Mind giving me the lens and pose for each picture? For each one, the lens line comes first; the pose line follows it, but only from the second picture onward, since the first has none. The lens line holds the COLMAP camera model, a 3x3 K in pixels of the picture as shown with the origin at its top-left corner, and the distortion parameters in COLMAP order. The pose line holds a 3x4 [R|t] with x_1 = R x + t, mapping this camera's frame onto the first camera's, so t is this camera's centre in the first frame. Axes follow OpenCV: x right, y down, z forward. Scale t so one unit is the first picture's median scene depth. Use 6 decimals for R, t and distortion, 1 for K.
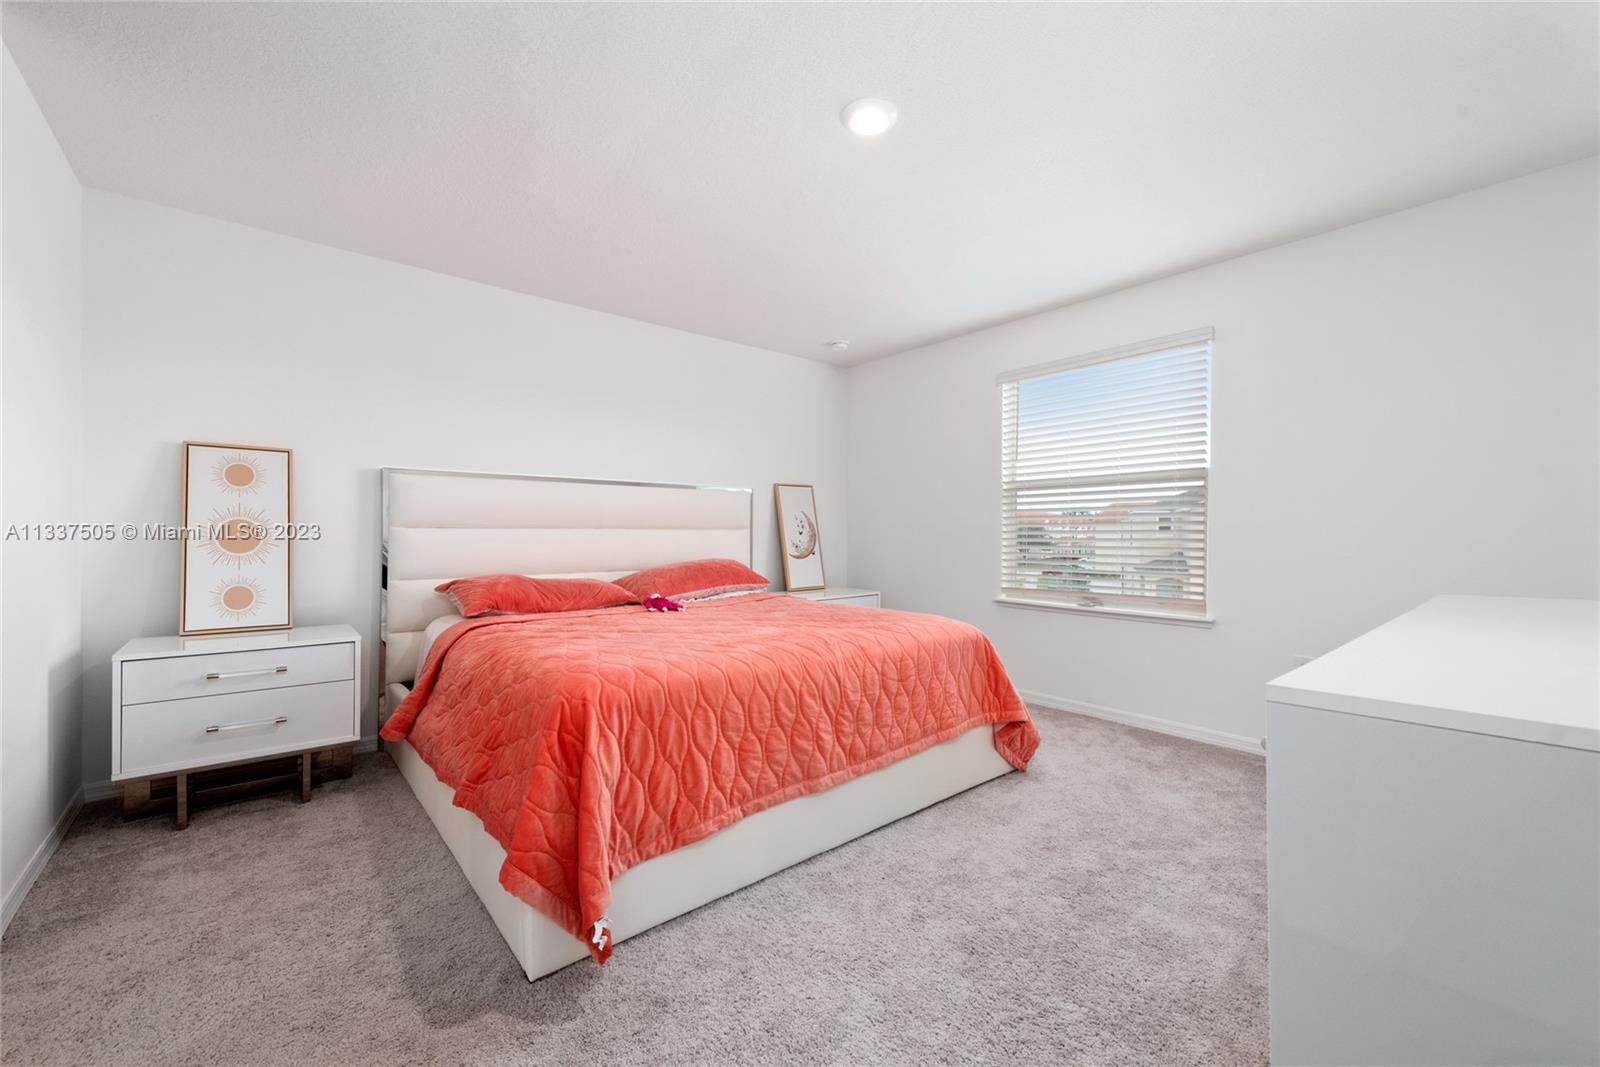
lens RADIAL K [[640.3, 0, 801.6], [0, 640.3, 532.0], [0, 0, 1]] dist [0.011589, -0.000303]
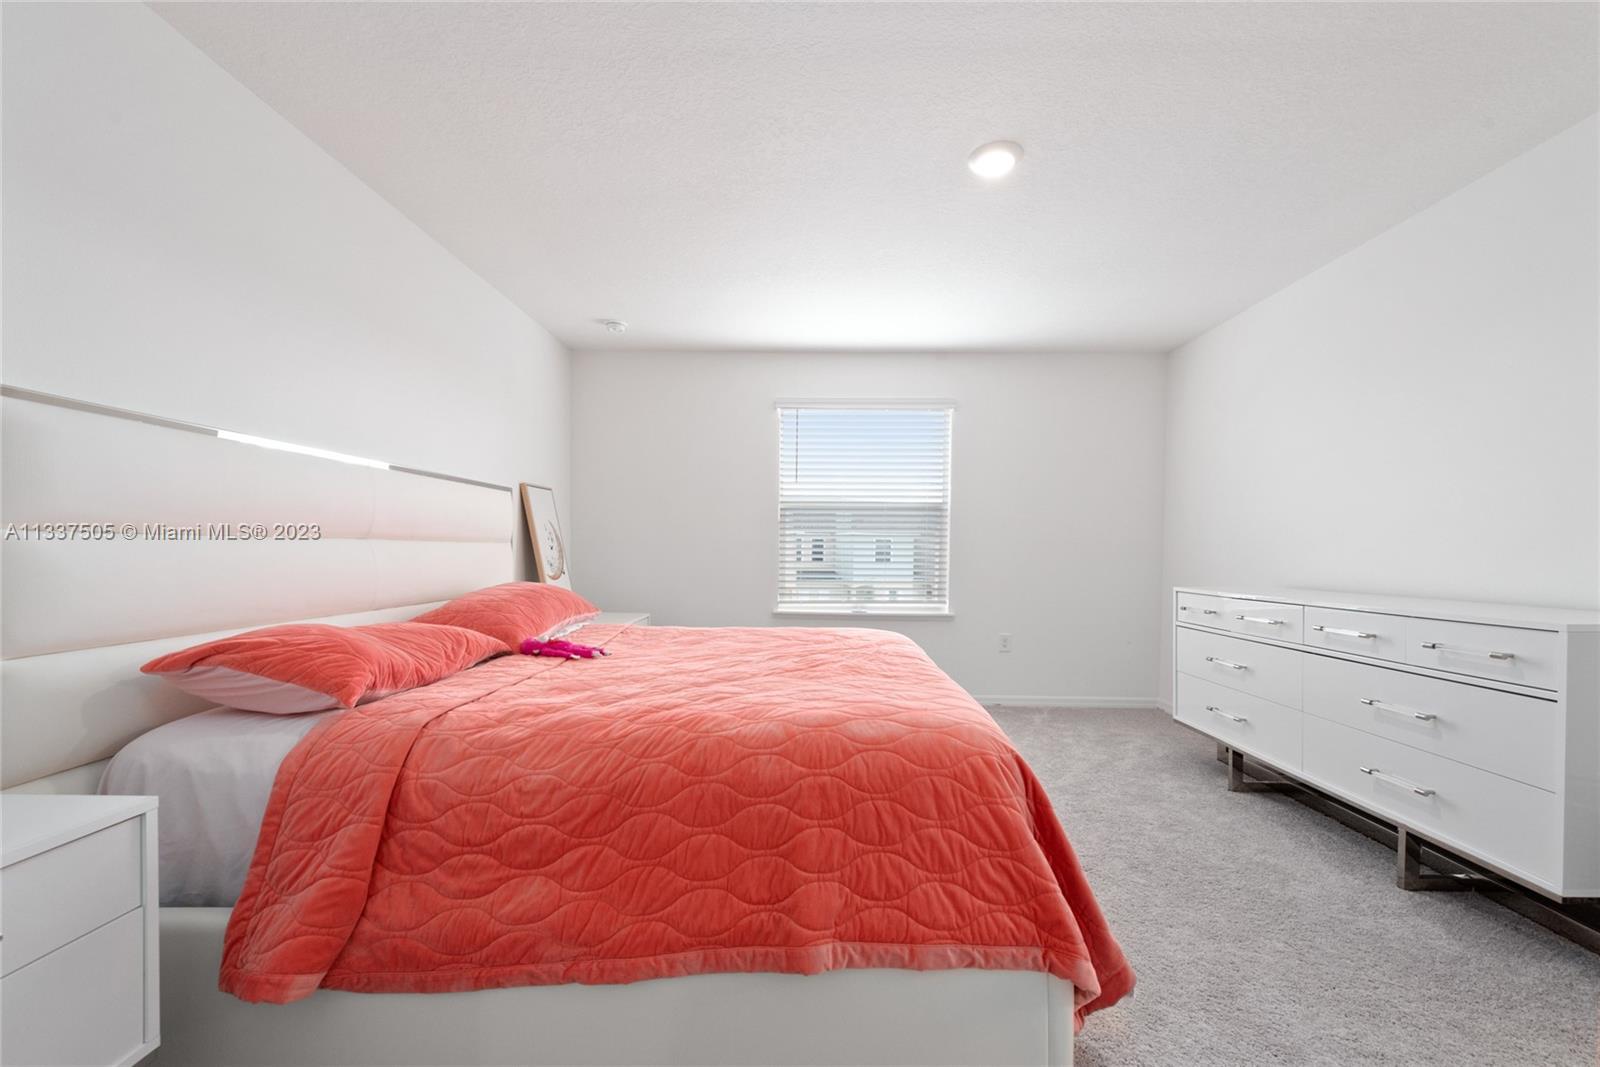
lens RADIAL K [[653.7, 0, 796.4], [0, 653.7, 553.3], [0, 0, 1]] dist [0.016305, -0.006673]
pose [[0.662588, 0.005167, 0.748966, -0.409394], [-0.015870, 0.999849, 0.007142, -0.001974], [-0.748816, -0.016619, 0.662570, 0.232316]]
